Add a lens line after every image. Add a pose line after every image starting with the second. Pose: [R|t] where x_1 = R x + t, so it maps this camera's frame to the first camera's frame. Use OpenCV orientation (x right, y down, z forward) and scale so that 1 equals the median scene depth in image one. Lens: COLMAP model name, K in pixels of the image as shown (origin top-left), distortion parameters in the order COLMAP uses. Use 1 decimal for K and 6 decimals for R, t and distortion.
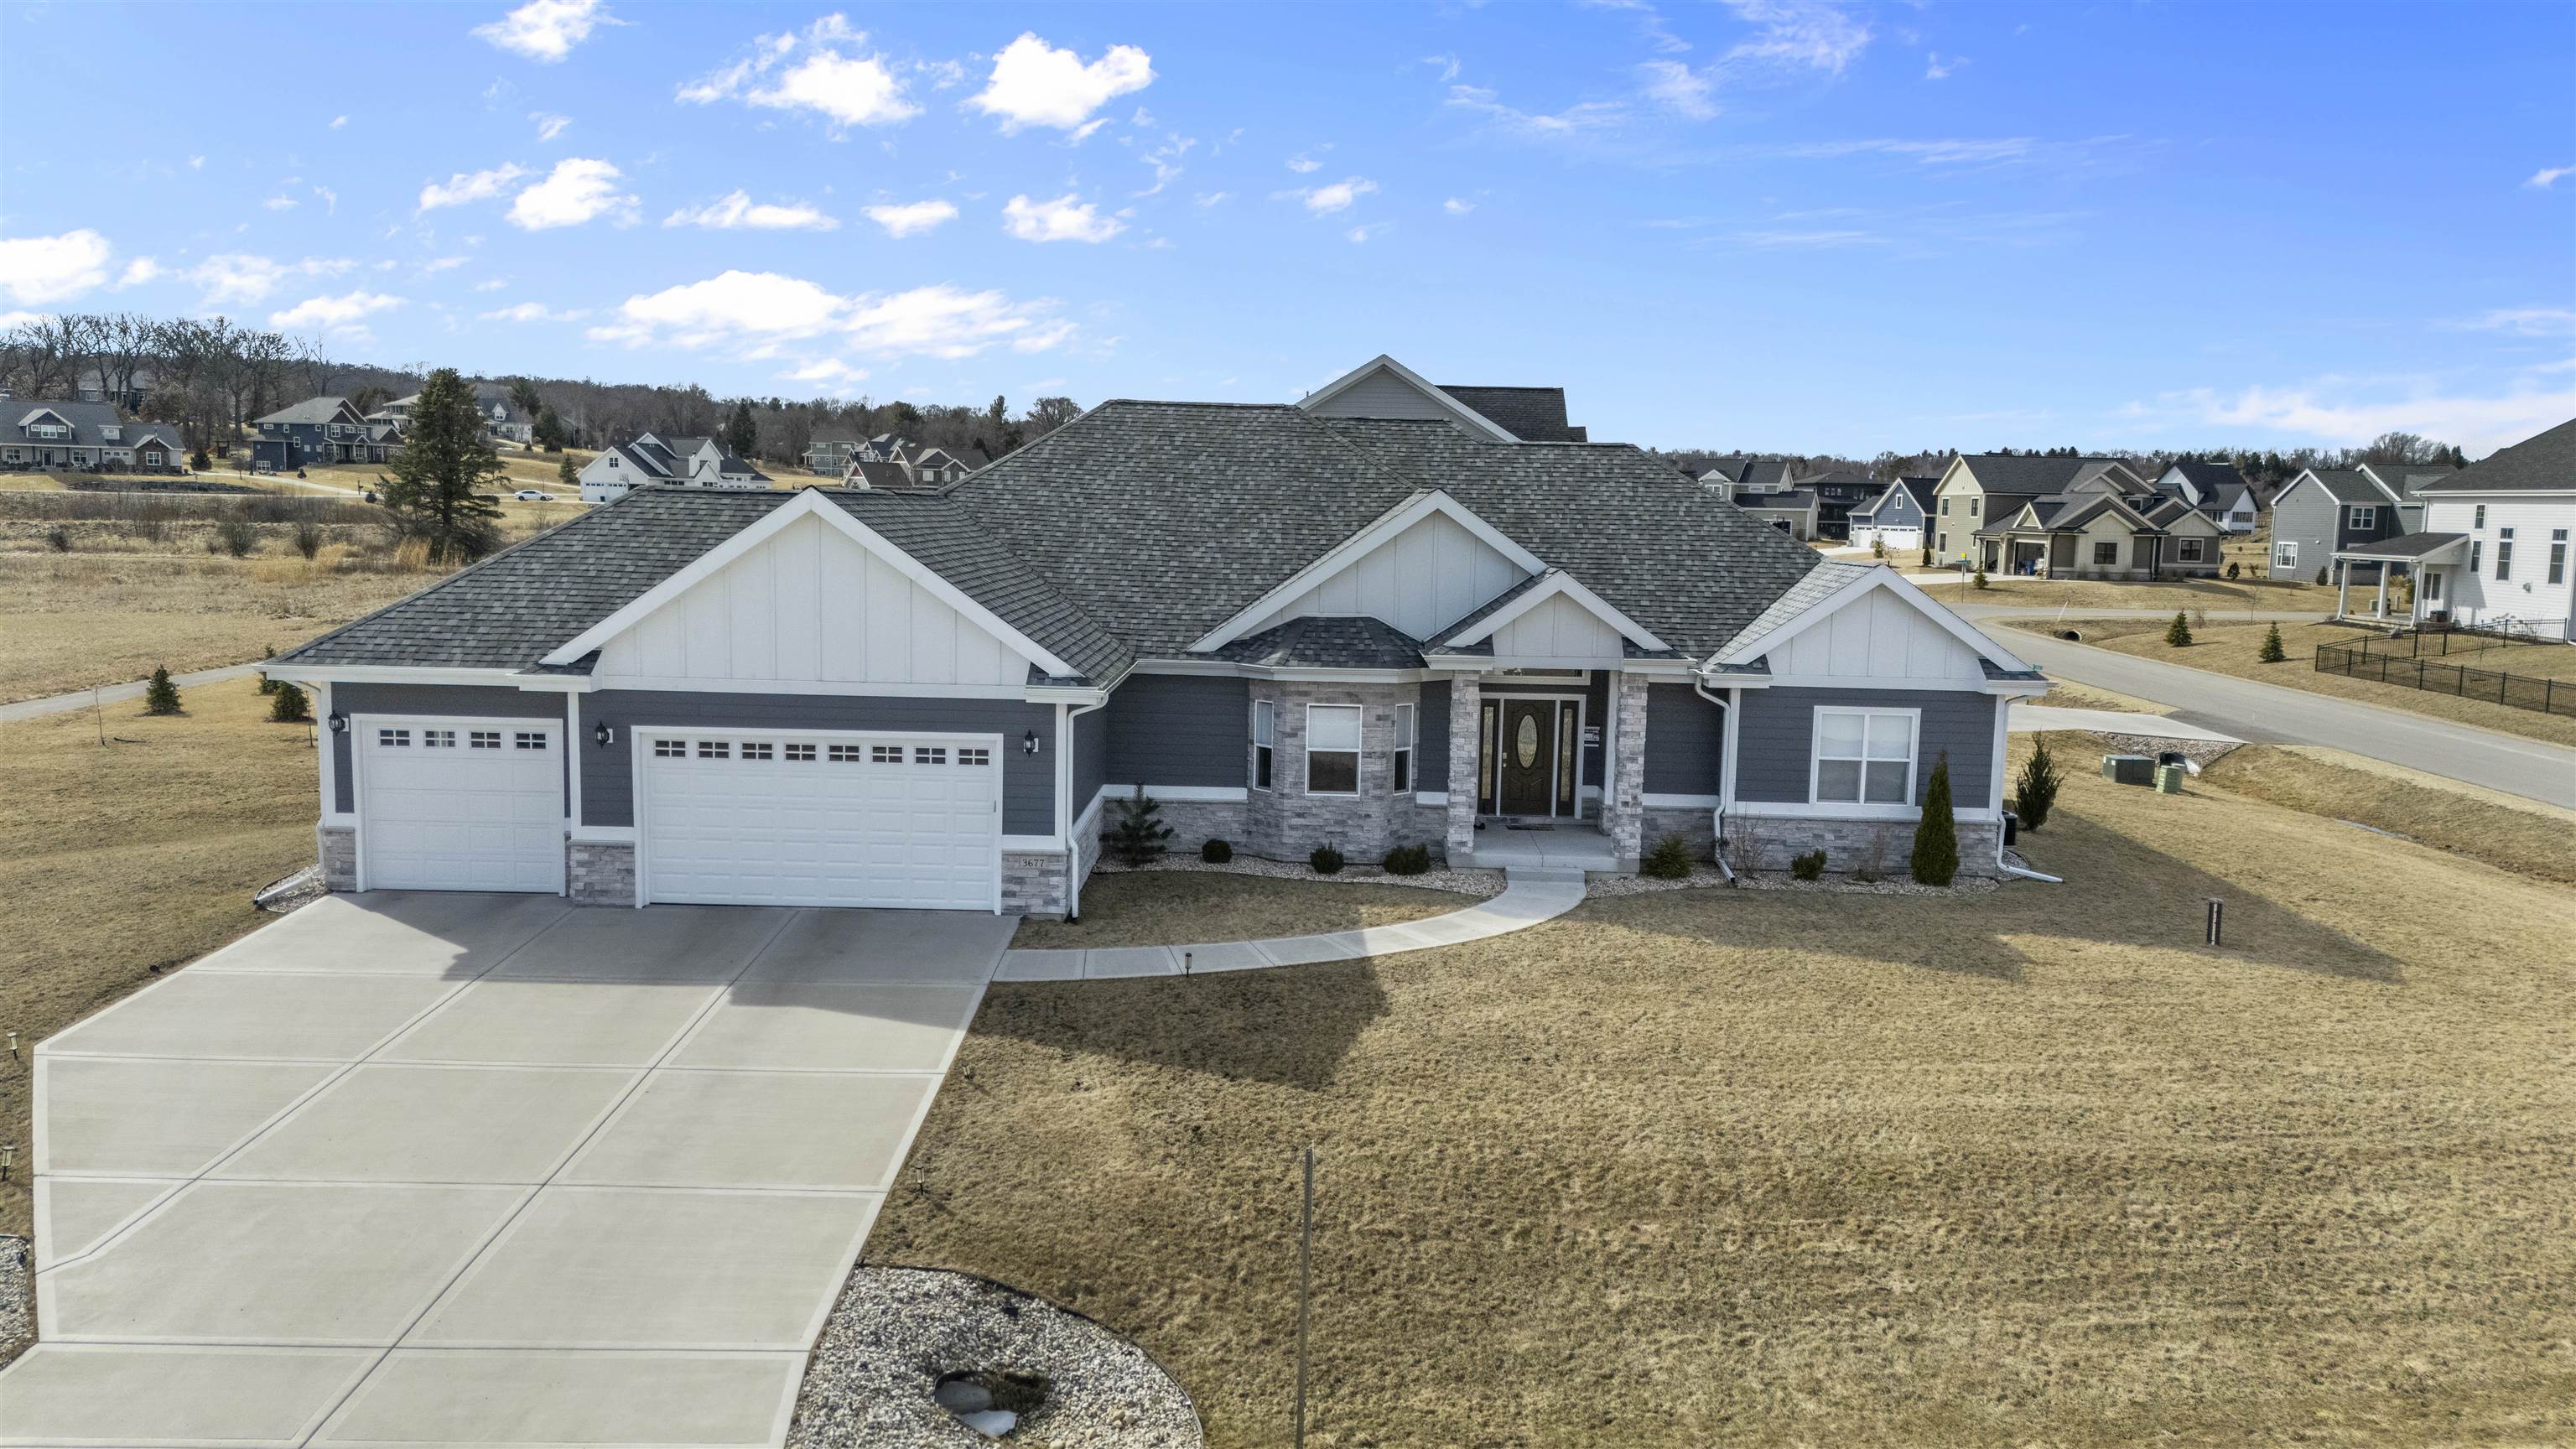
lens RADIAL K [[1878.5, 0, 1288.0], [0, 1878.5, 724.5], [0, 0, 1]] dist [0.111267, -0.122639]
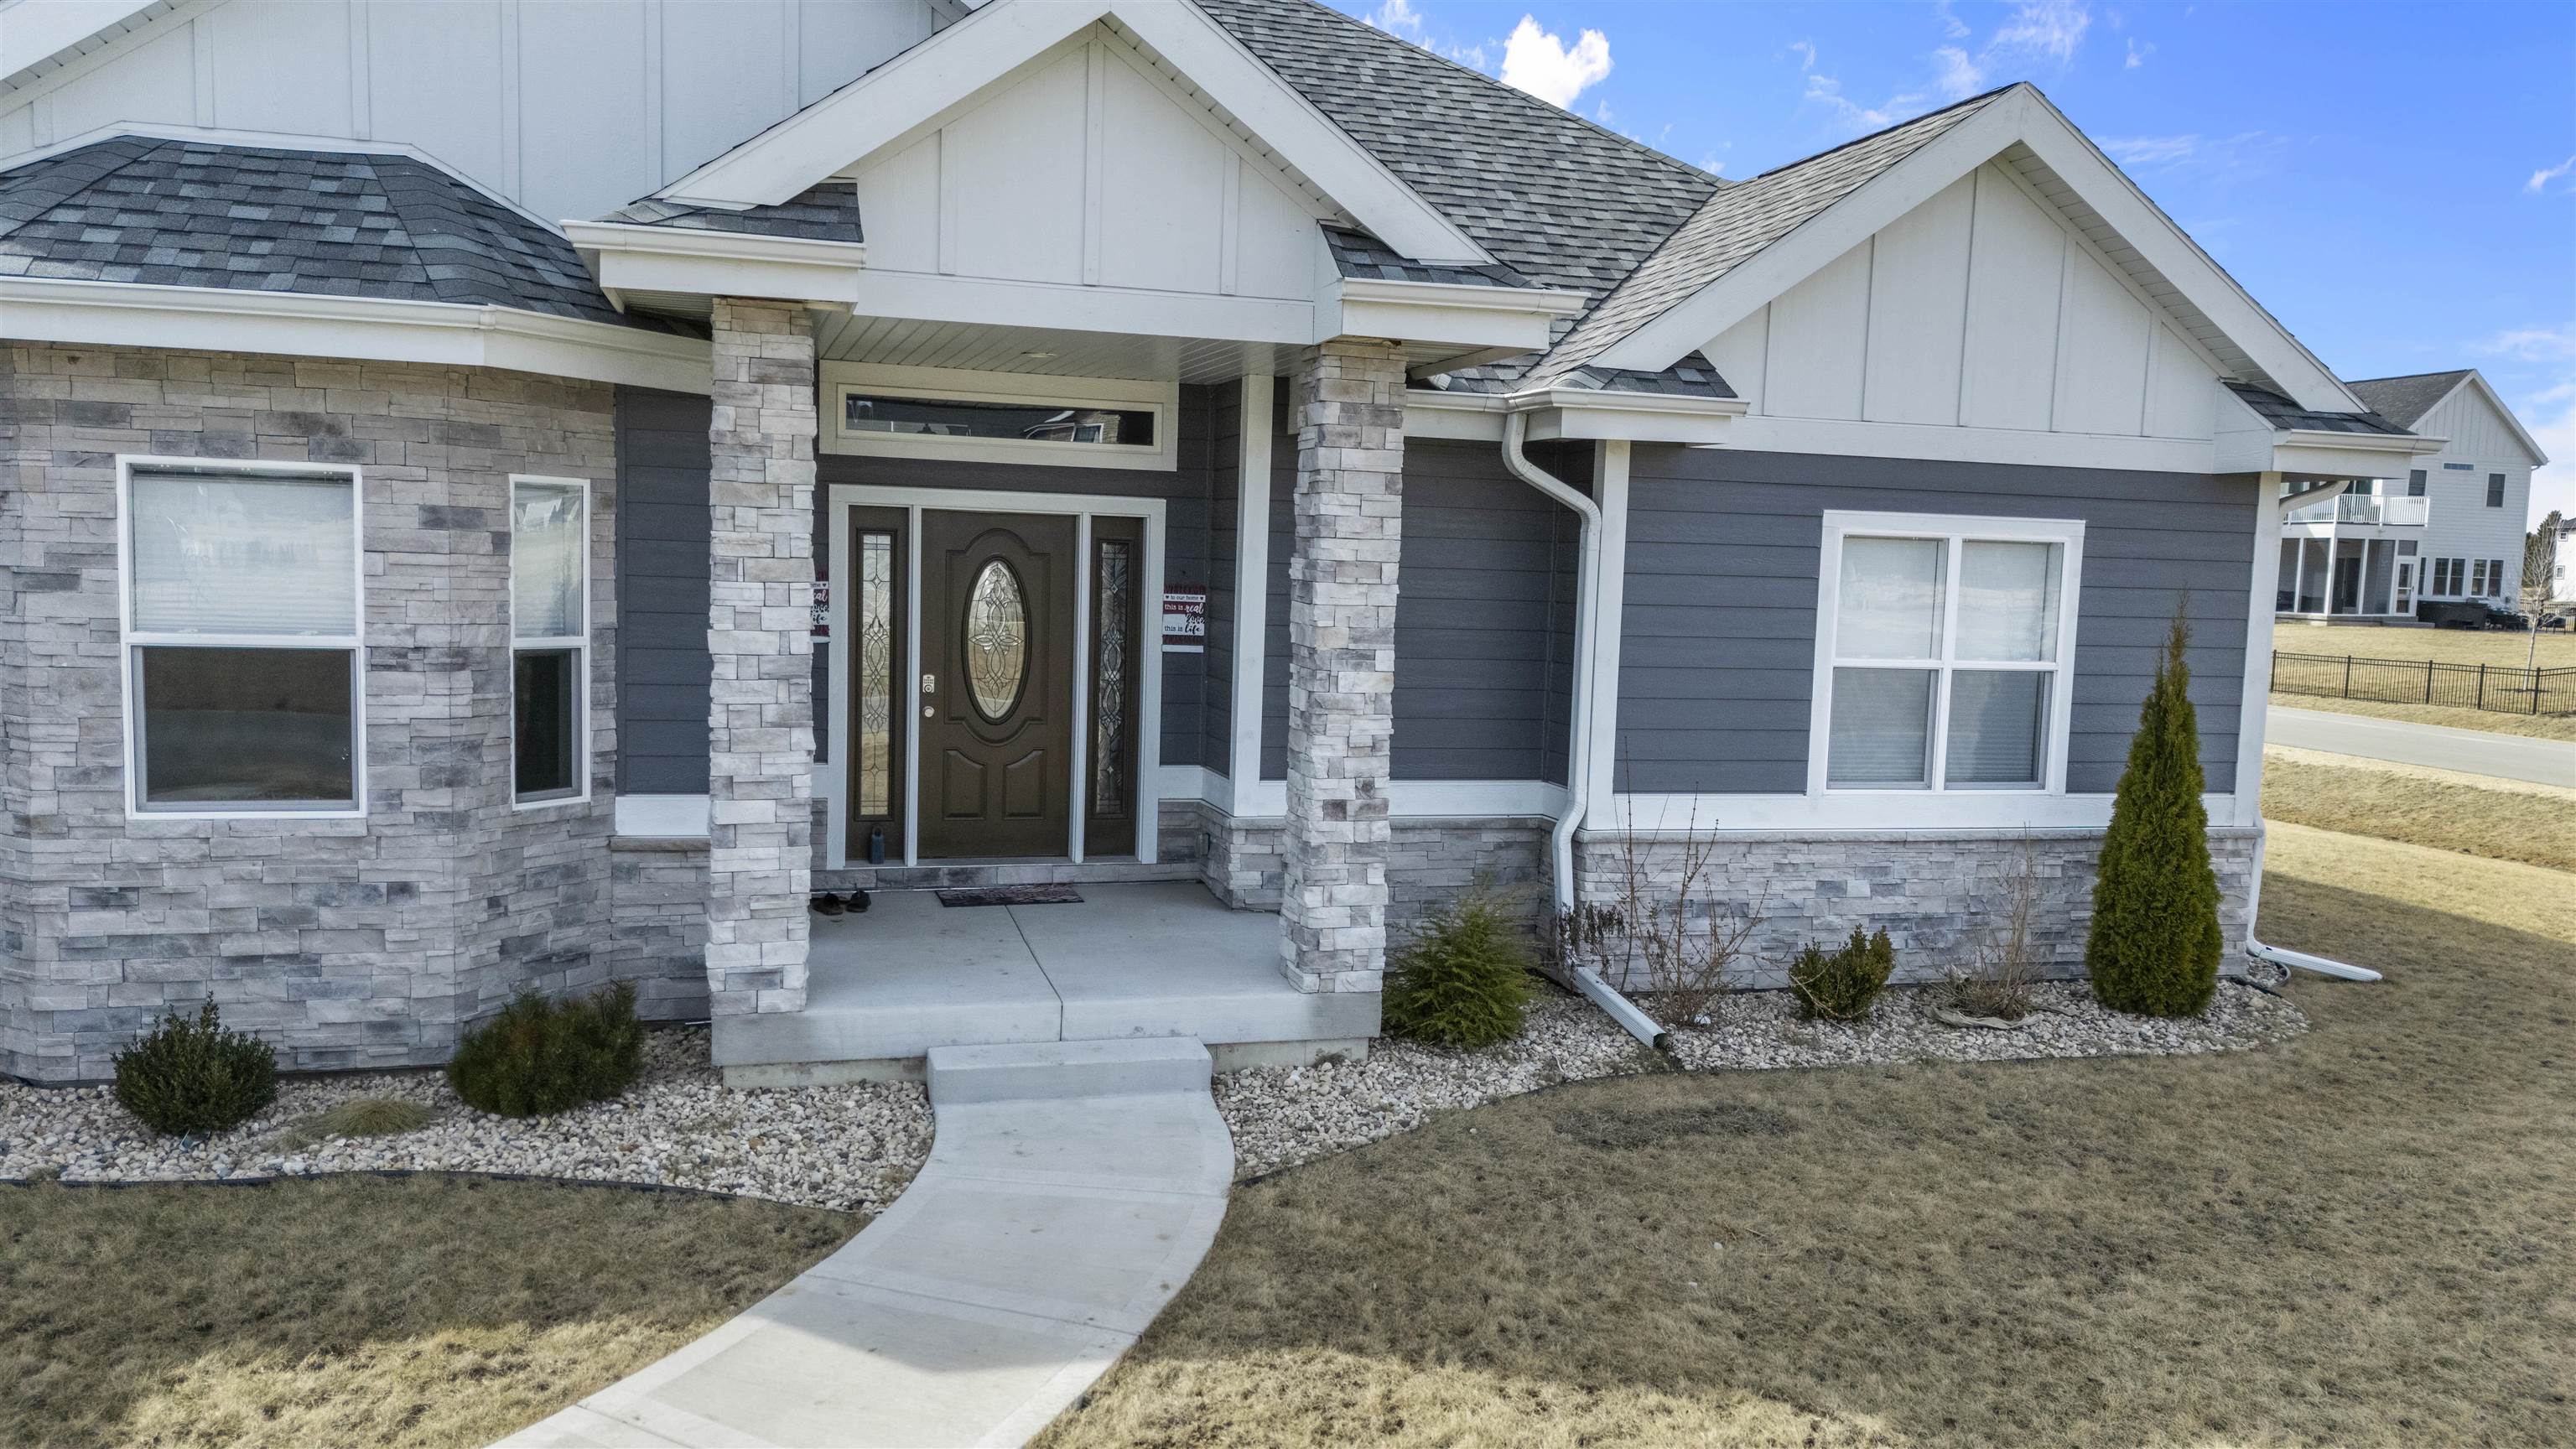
lens RADIAL K [[1878.5, 0, 1288.0], [0, 1878.5, 724.5], [0, 0, 1]] dist [0.111267, -0.122639]
pose [[0.958953, -0.018343, 0.282971, 0.086589], [0.024182, 0.999560, -0.017158, 0.032977], [-0.282532, 0.023297, 0.958975, 0.703075]]
